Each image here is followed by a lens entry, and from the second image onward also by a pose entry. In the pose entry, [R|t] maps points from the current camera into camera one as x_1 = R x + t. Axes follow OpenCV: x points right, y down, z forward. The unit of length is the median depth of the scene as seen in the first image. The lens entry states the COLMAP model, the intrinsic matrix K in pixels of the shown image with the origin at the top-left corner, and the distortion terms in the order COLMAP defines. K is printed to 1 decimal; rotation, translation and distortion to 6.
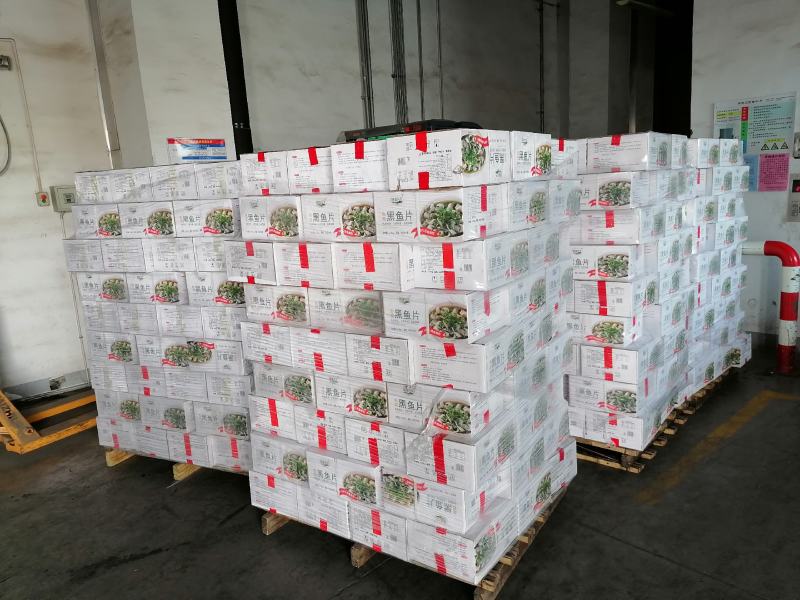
lens RADIAL K [[624.0, 0, 400.0], [0, 624.0, 300.0], [0, 0, 1]] dist [0.104328, -0.144266]
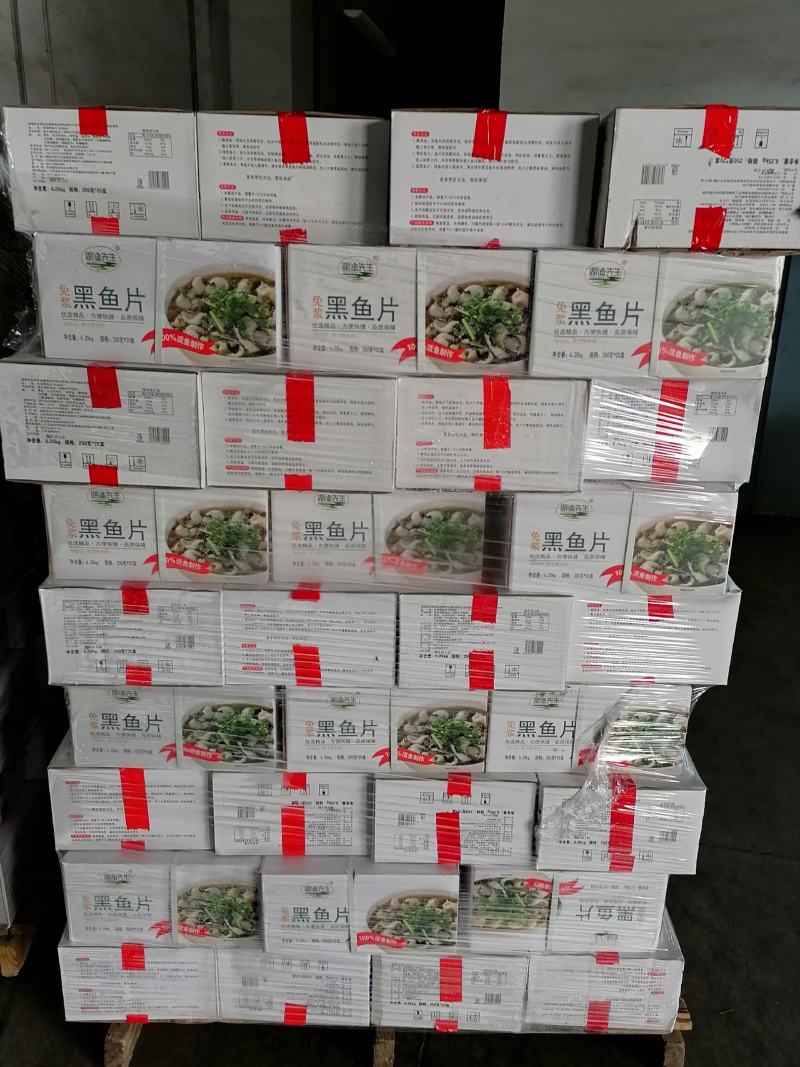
lens RADIAL K [[832.2, 0, 400.0], [0, 832.2, 533.5], [0, 0, 1]] dist [0.104328, -0.144266]
pose [[0.822156, -0.097377, 0.560873, -0.396943], [0.035438, 0.992105, 0.120299, -0.054541], [-0.568159, -0.079028, 0.819115, 0.540962]]
